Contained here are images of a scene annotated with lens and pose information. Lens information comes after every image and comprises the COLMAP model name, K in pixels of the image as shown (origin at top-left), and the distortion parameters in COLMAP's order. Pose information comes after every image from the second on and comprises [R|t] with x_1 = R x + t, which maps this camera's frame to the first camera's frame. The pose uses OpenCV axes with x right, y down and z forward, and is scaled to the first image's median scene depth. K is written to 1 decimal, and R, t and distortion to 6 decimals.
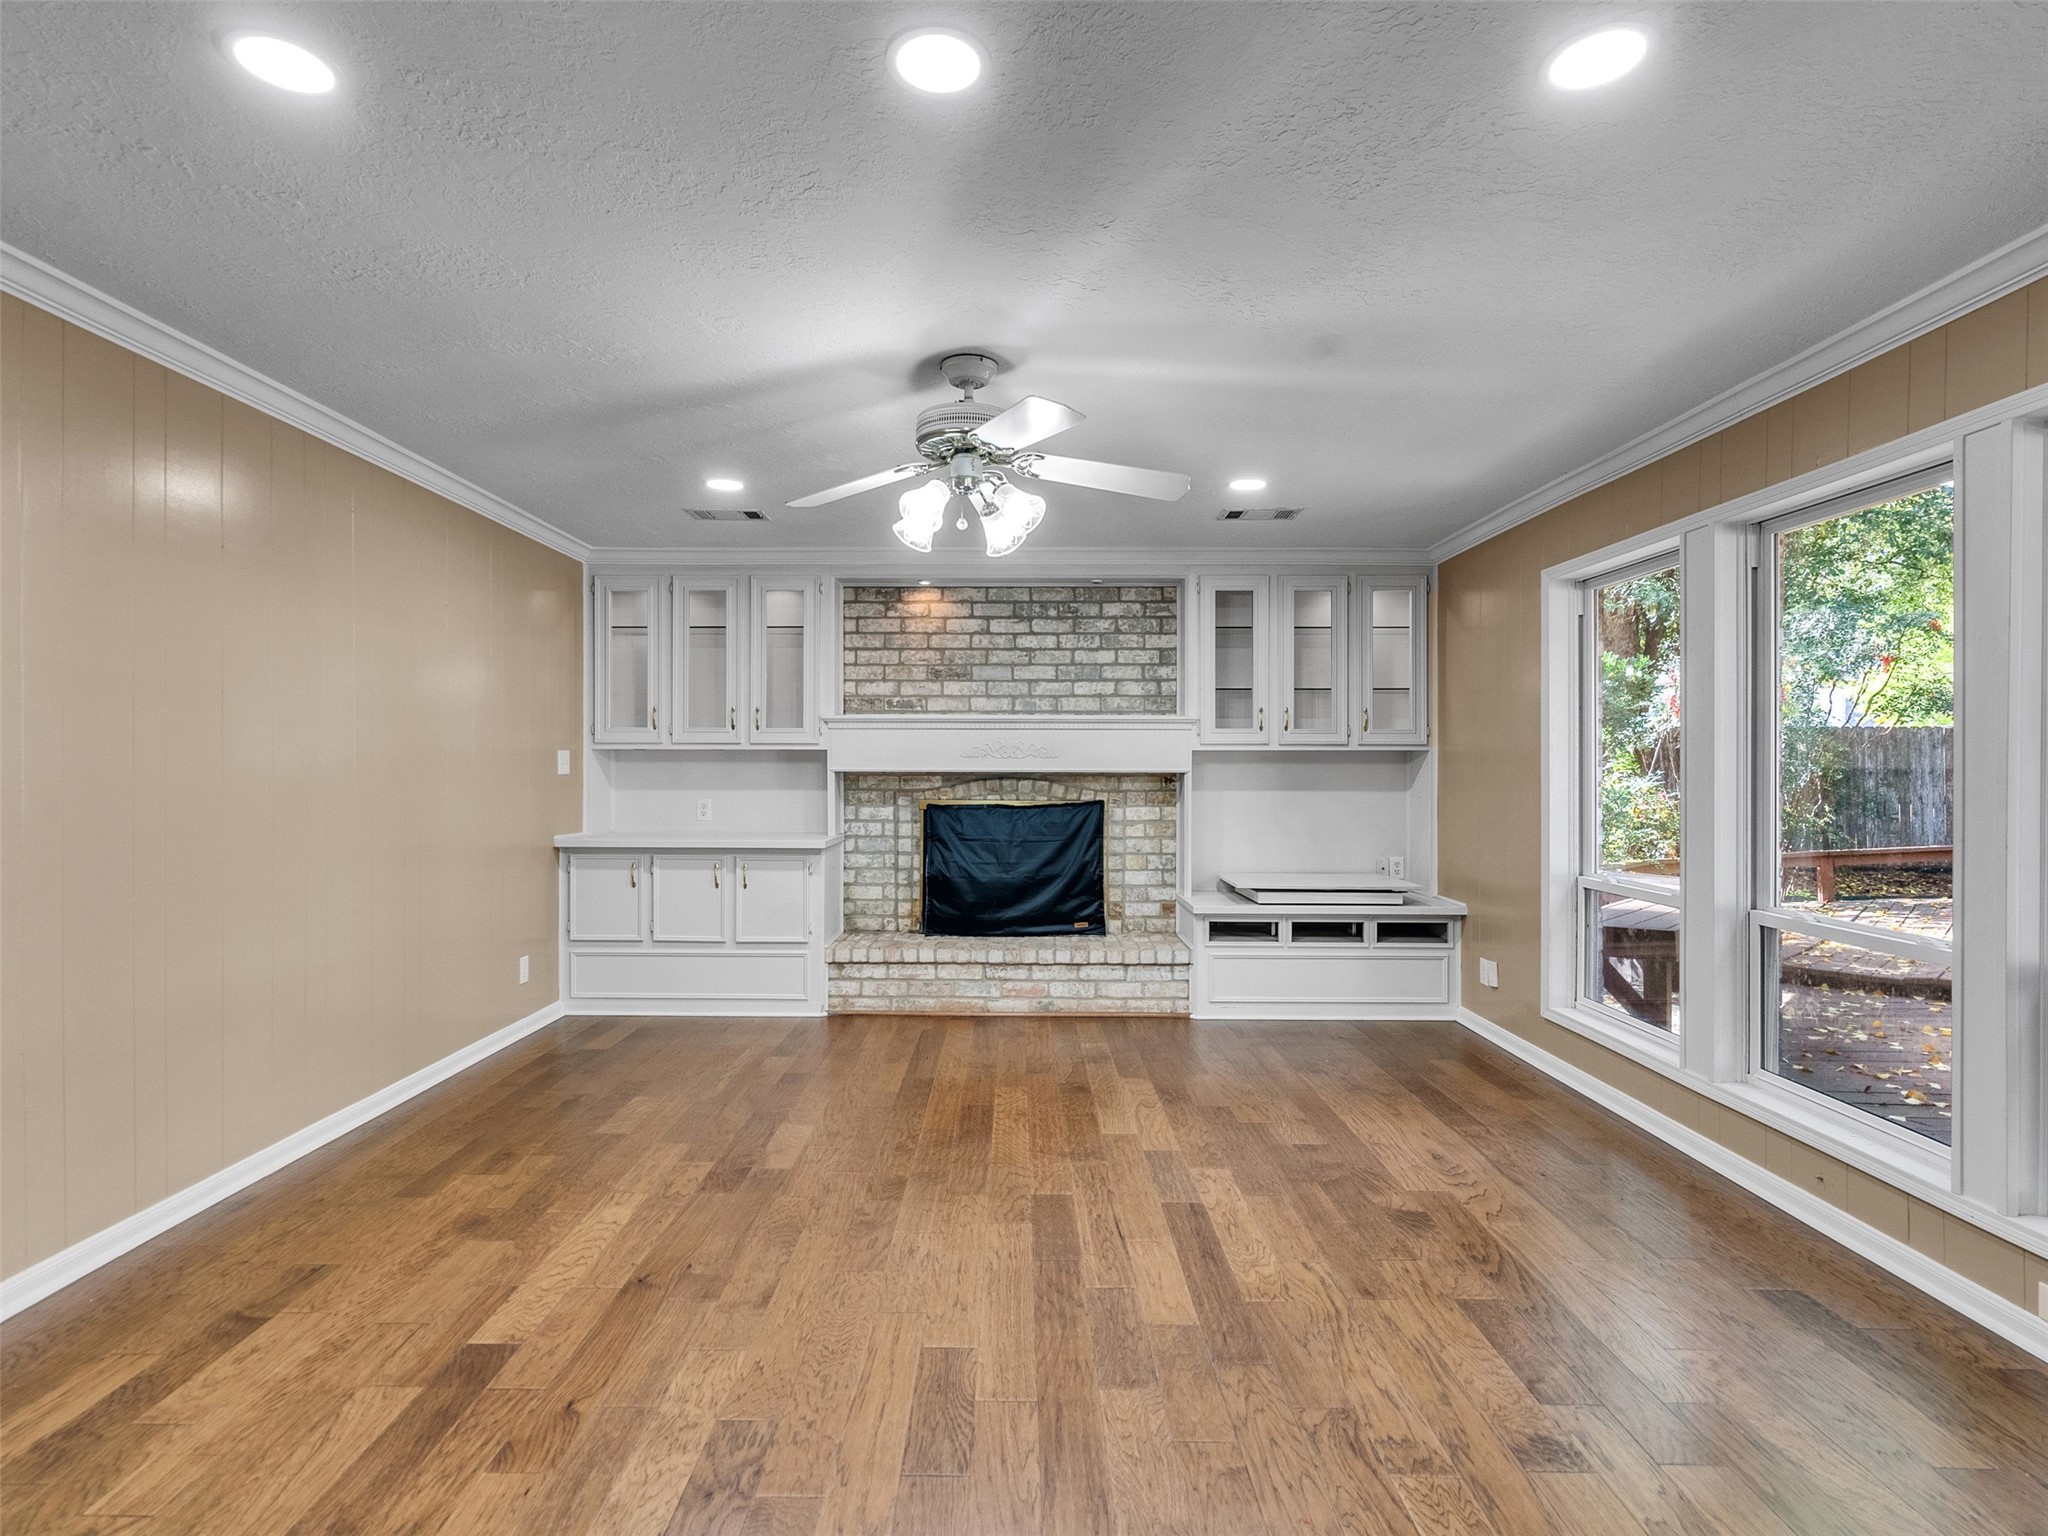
lens RADIAL K [[1049.1, 0, 1002.4], [0, 1049.1, 764.4], [0, 0, 1]] dist [-0.009592, 0.003257]
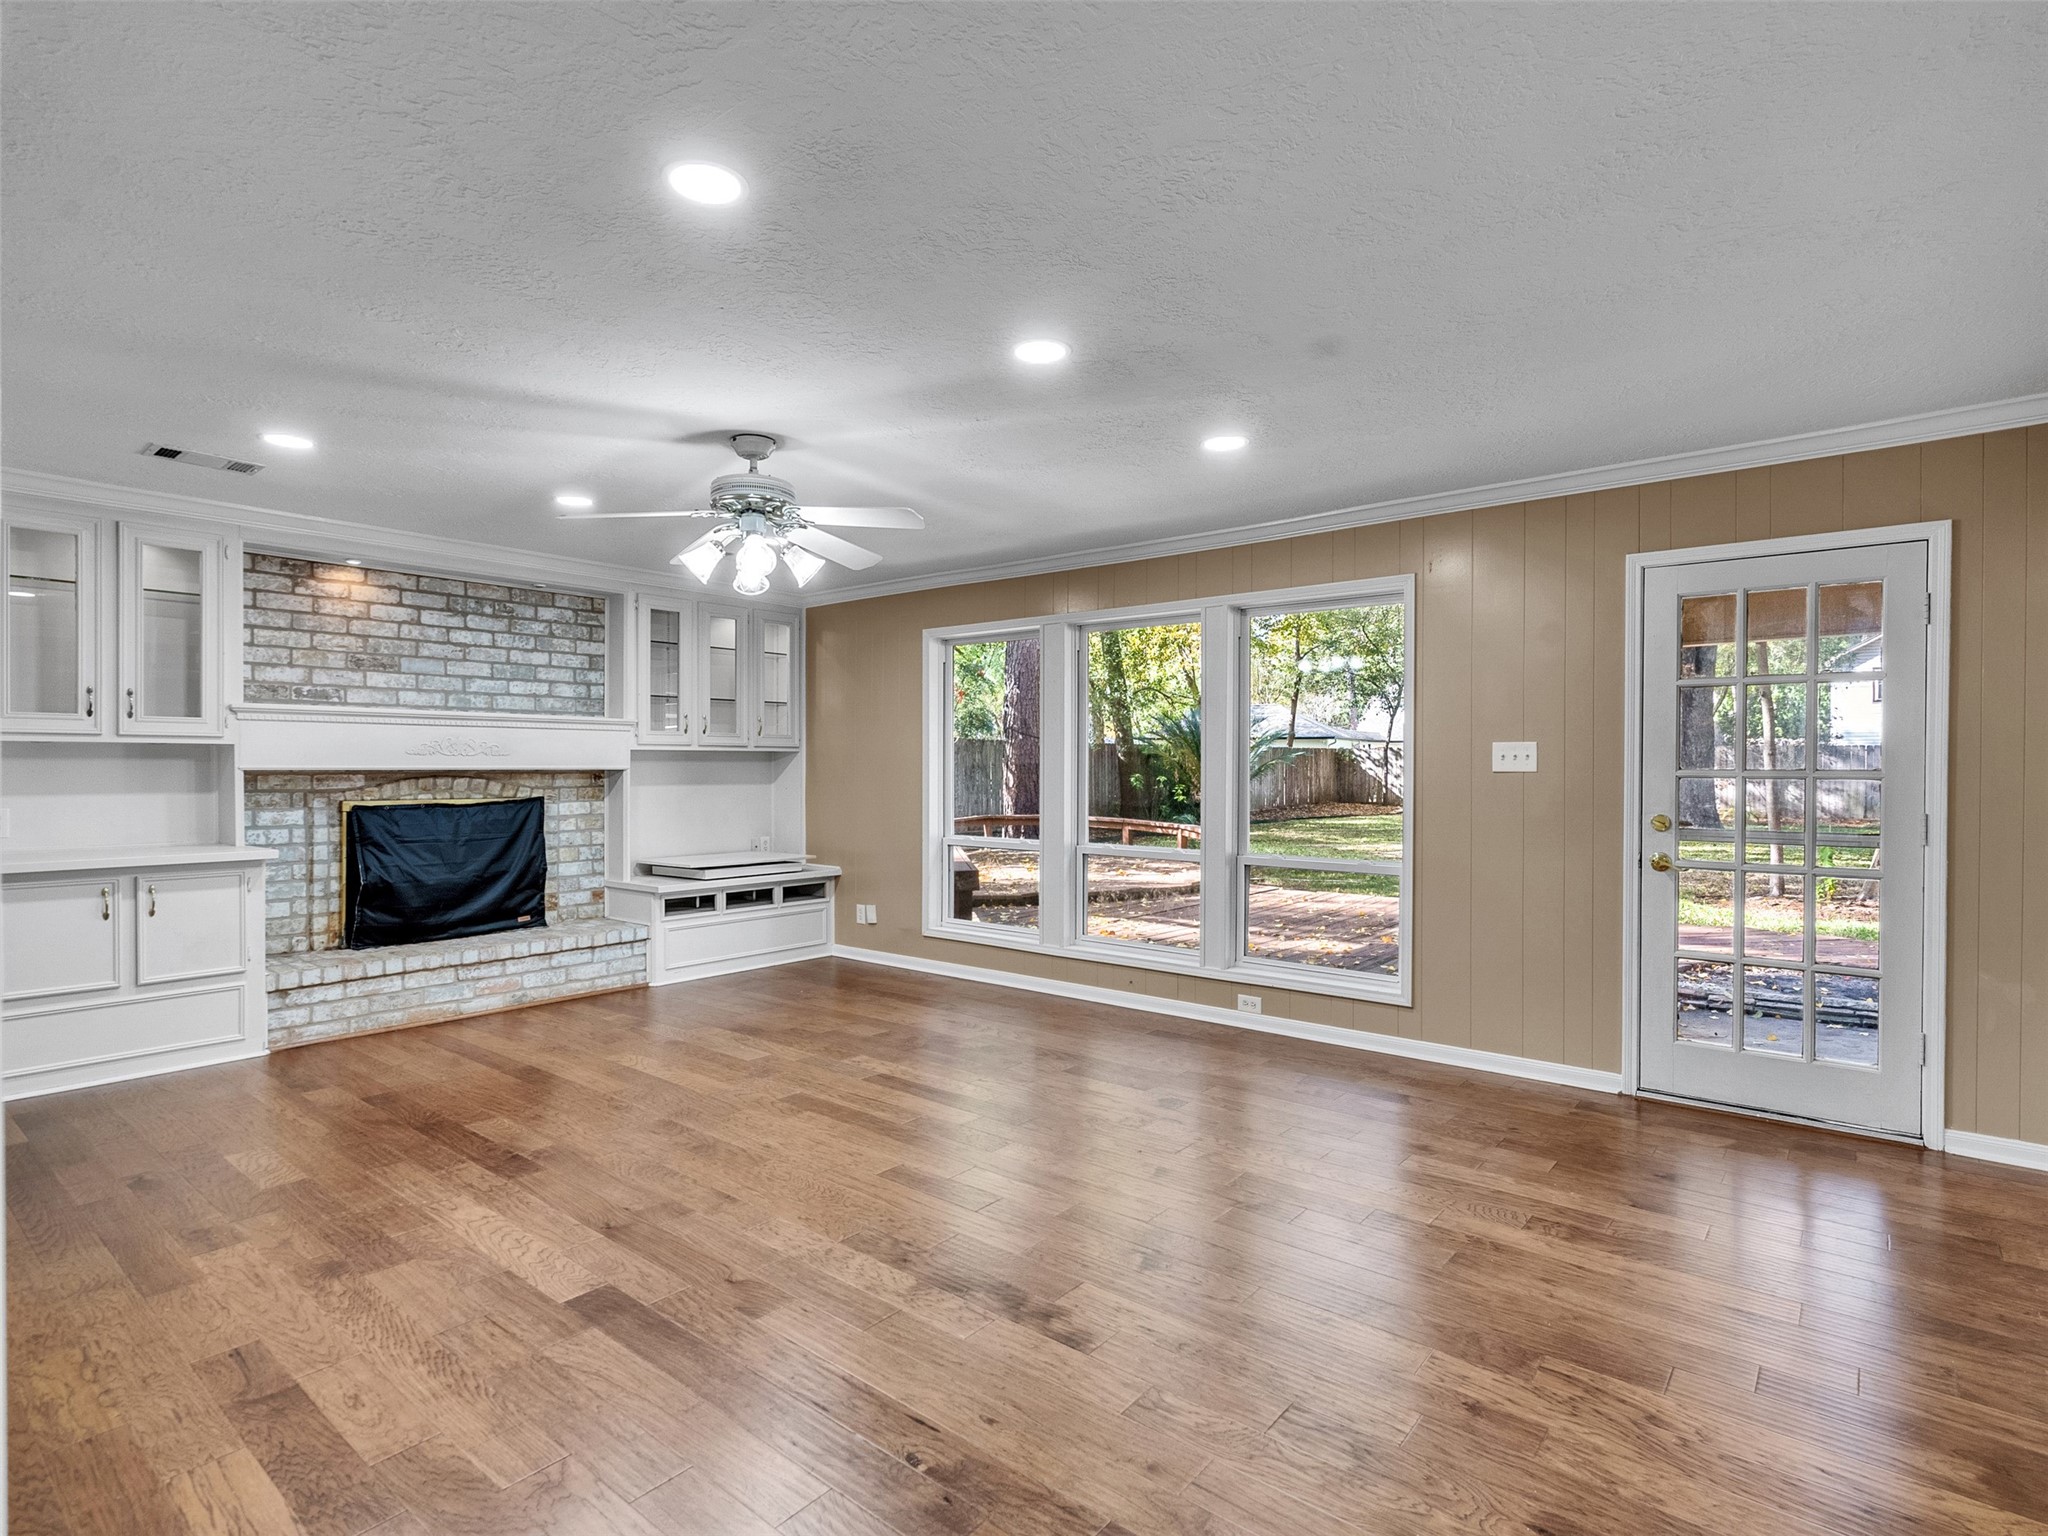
lens RADIAL K [[1049.1, 0, 1011.1], [0, 1049.1, 768.6], [0, 0, 1]] dist [-0.009592, 0.003257]
pose [[0.629829, -0.003684, 0.776725, -0.544324], [-0.001851, 0.999979, 0.006243, -0.001243], [-0.776731, -0.005370, 0.629809, -0.017322]]
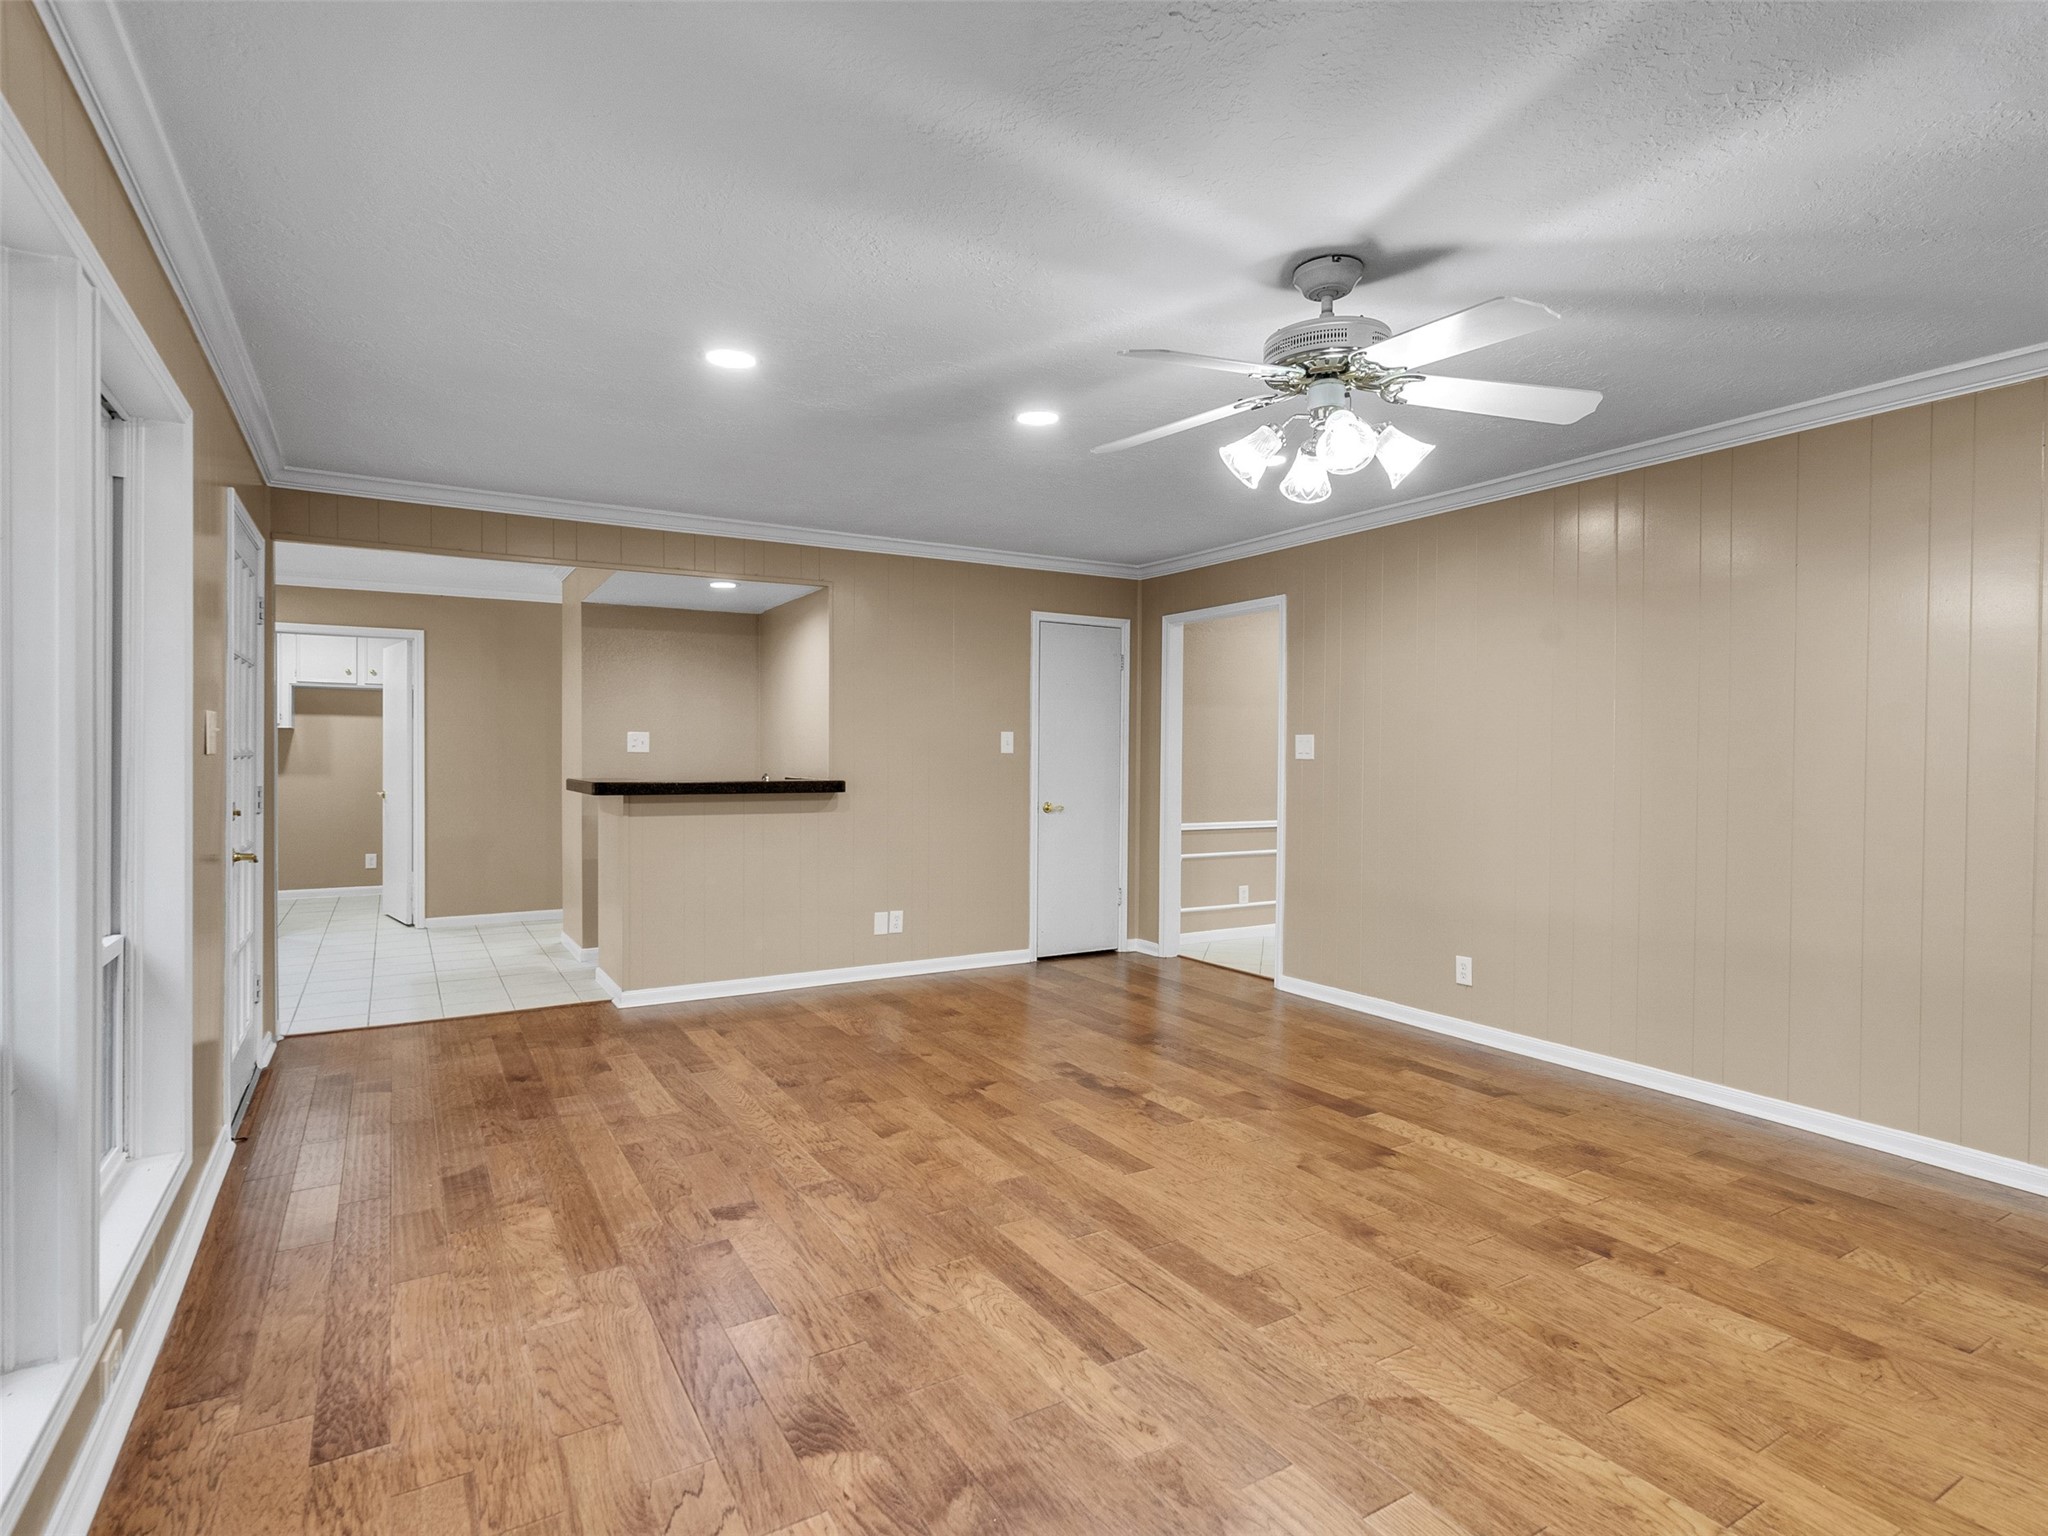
lens RADIAL K [[1049.1, 0, 1018.4], [0, 1049.1, 760.6], [0, 0, 1]] dist [-0.009592, 0.003257]
pose [[-0.850415, -0.002071, -0.526108, 0.416873], [-0.007037, 0.999948, 0.007438, 0.003180], [0.526065, 0.010028, -0.850385, 1.068958]]
